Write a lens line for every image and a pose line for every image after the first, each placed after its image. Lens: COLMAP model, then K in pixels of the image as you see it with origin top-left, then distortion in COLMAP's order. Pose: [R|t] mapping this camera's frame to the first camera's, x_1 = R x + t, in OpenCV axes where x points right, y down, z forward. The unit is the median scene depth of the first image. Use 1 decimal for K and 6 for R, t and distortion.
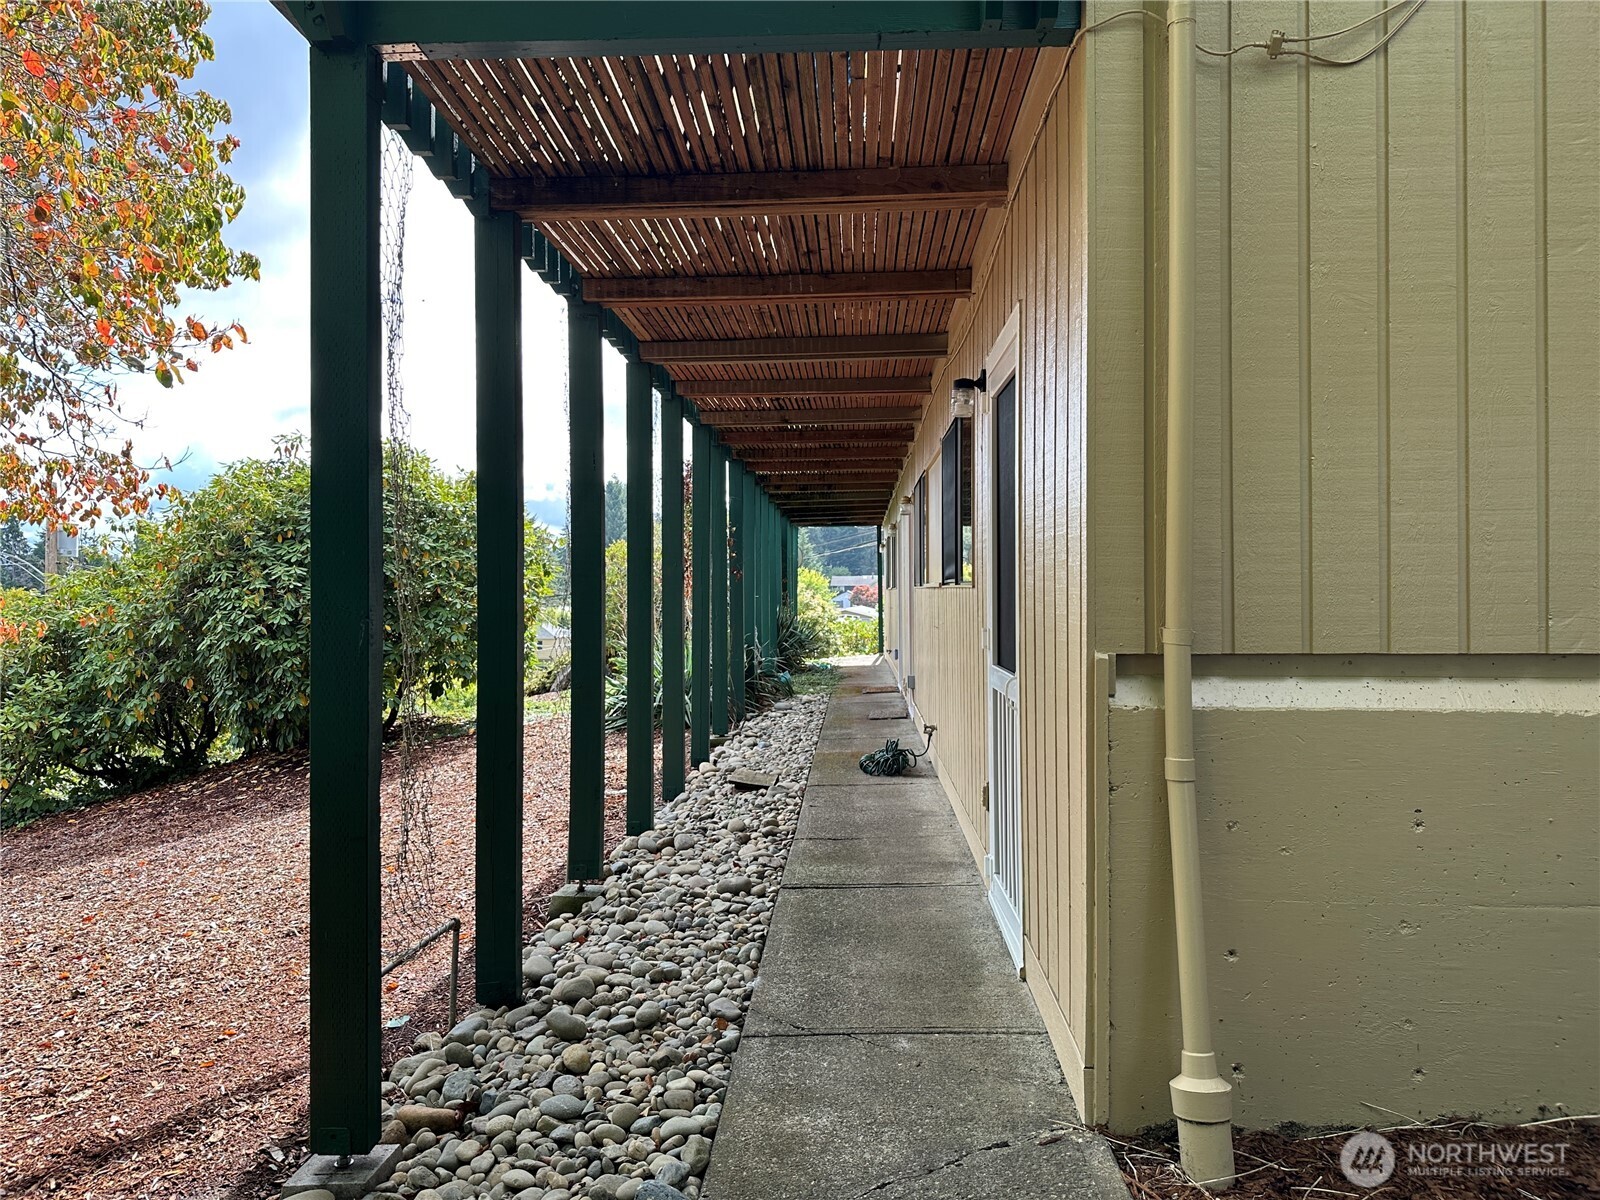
lens RADIAL K [[1116.5, 0, 798.9], [0, 1116.5, 597.1], [0, 0, 1]] dist [0.051347, -0.062628]
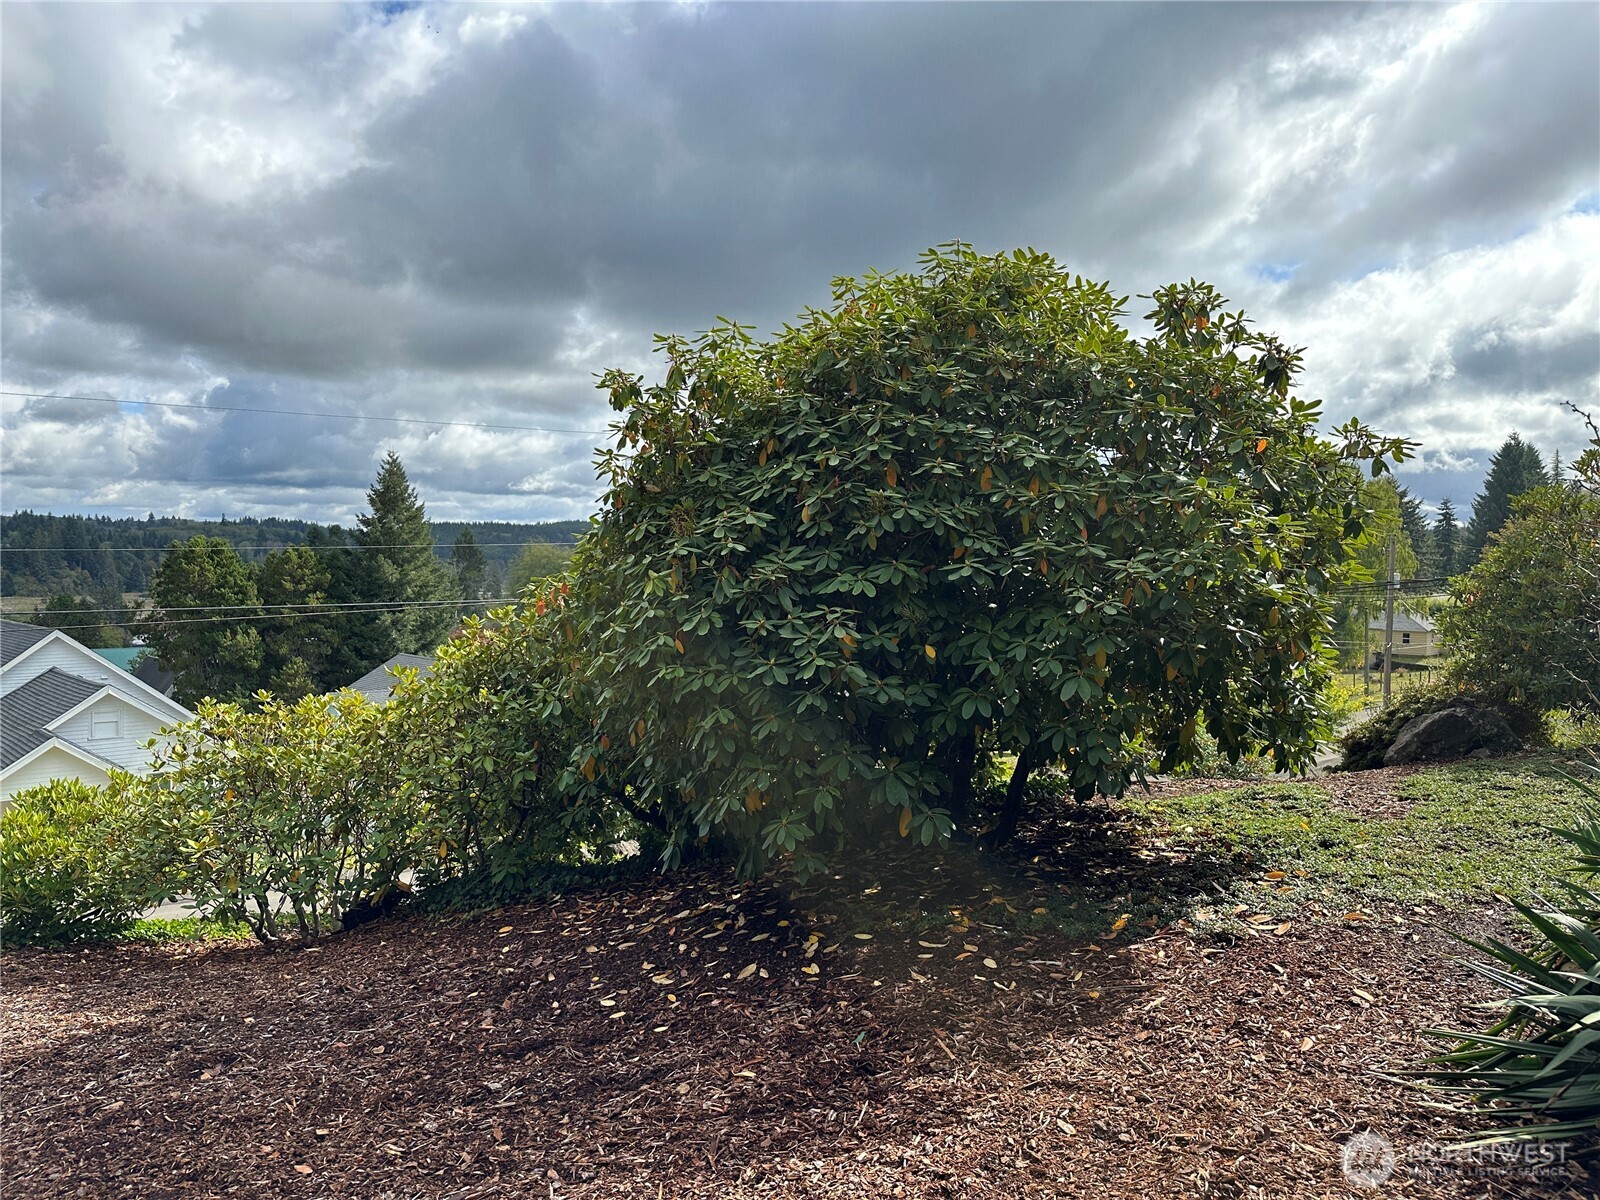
lens RADIAL K [[1116.5, 0, 795.8], [0, 1116.5, 600.5], [0, 0, 1]] dist [0.051347, -0.062628]
pose [[0.746746, 0.034466, -0.664216, -0.119128], [-0.021079, 0.999381, 0.028158, -0.003123], [0.664775, -0.007026, 0.747010, 0.637682]]
